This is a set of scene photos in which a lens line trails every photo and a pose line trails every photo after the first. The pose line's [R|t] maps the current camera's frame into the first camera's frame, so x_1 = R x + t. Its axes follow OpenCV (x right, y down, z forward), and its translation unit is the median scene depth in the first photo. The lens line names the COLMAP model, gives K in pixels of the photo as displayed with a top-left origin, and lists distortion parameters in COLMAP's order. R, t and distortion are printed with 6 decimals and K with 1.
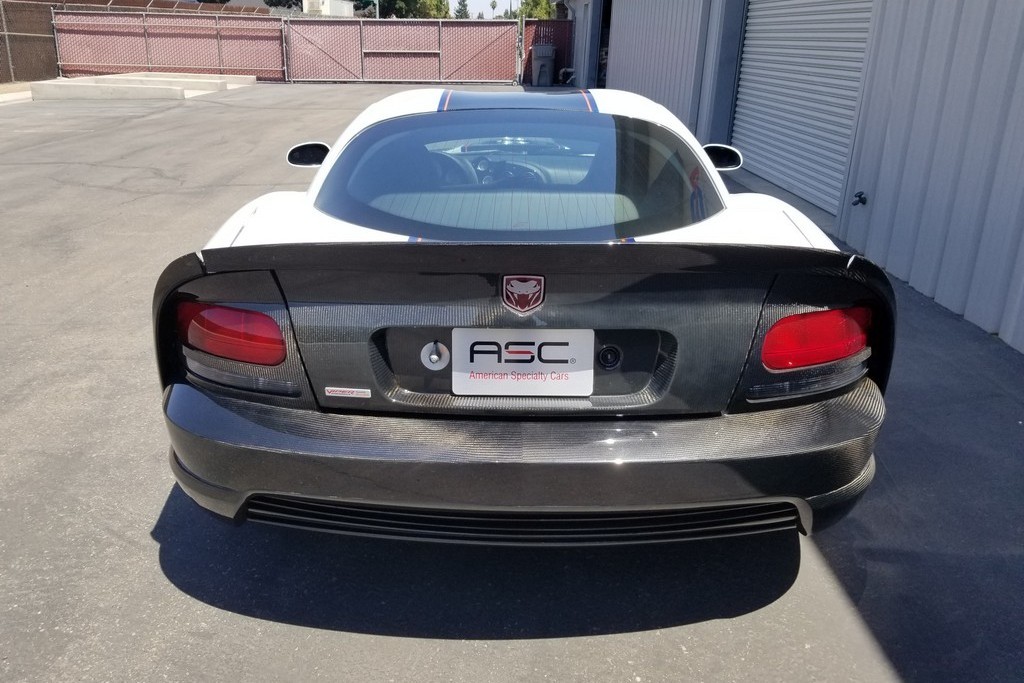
lens RADIAL K [[810.0, 0, 483.7], [0, 810.0, 308.6], [0, 0, 1]] dist [0.042317, -0.067207]
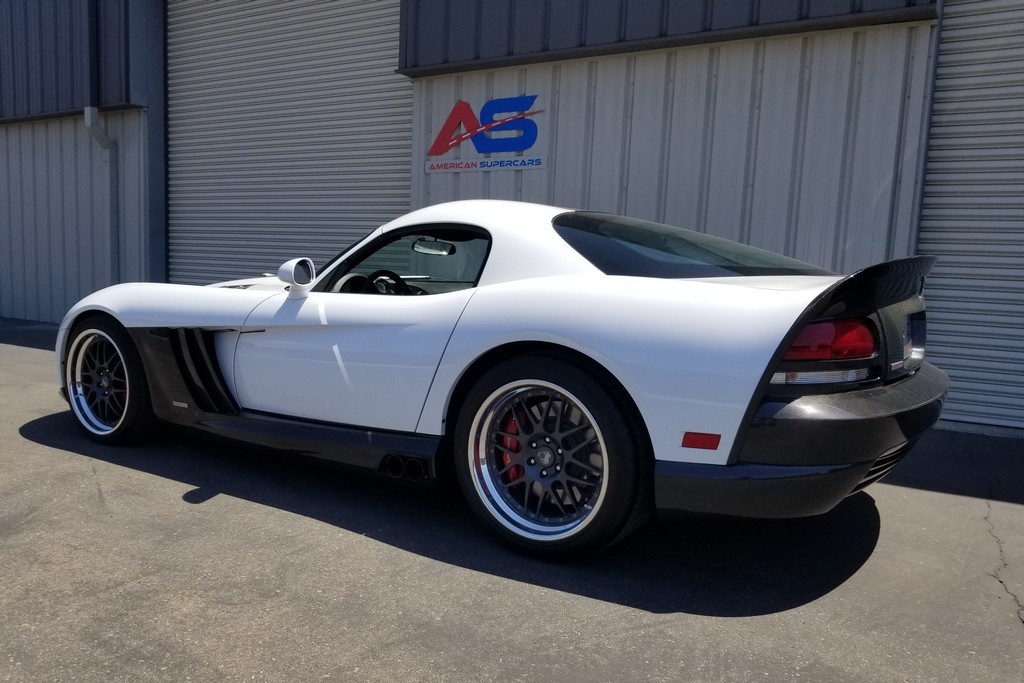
lens RADIAL K [[810.0, 0, 502.2], [0, 810.0, 379.8], [0, 0, 1]] dist [0.042317, -0.067207]
pose [[0.527928, -0.113000, 0.841738, -1.246662], [0.244827, 0.969284, -0.023430, -0.008549], [-0.813235, 0.218449, 0.539378, 0.564522]]
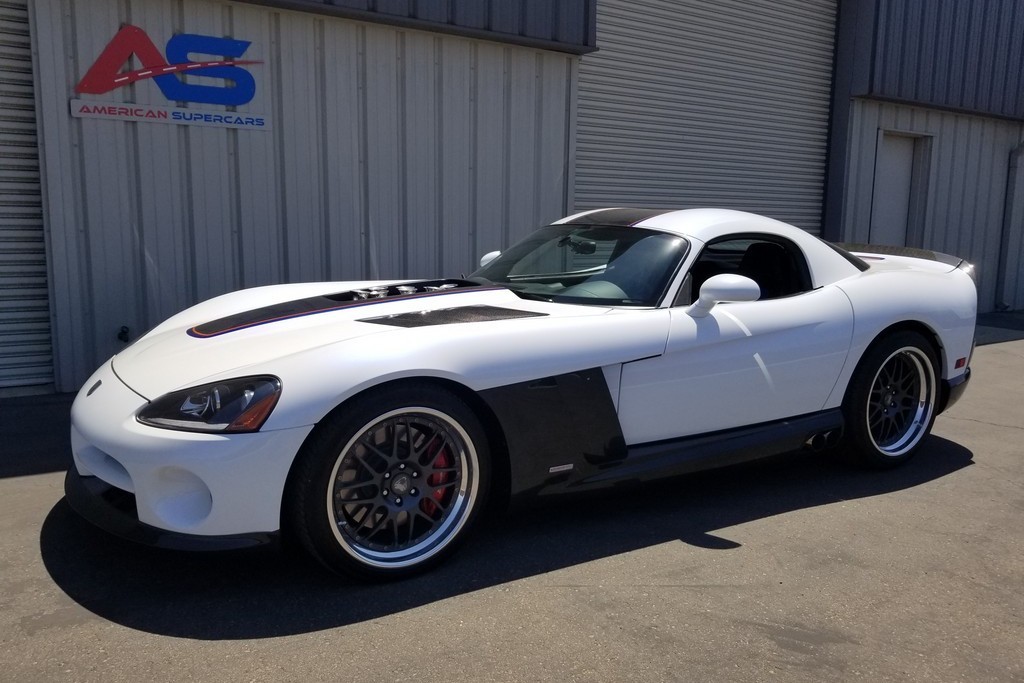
lens RADIAL K [[806.8, 0, 504.6], [0, 806.8, 348.8], [0, 0, 1]] dist [0.056139, -0.096412]
pose [[-0.540552, -0.155143, 0.826882, -1.204126], [0.245822, 0.910833, 0.331594, -0.713457], [-0.804596, 0.382510, -0.454215, 2.397549]]
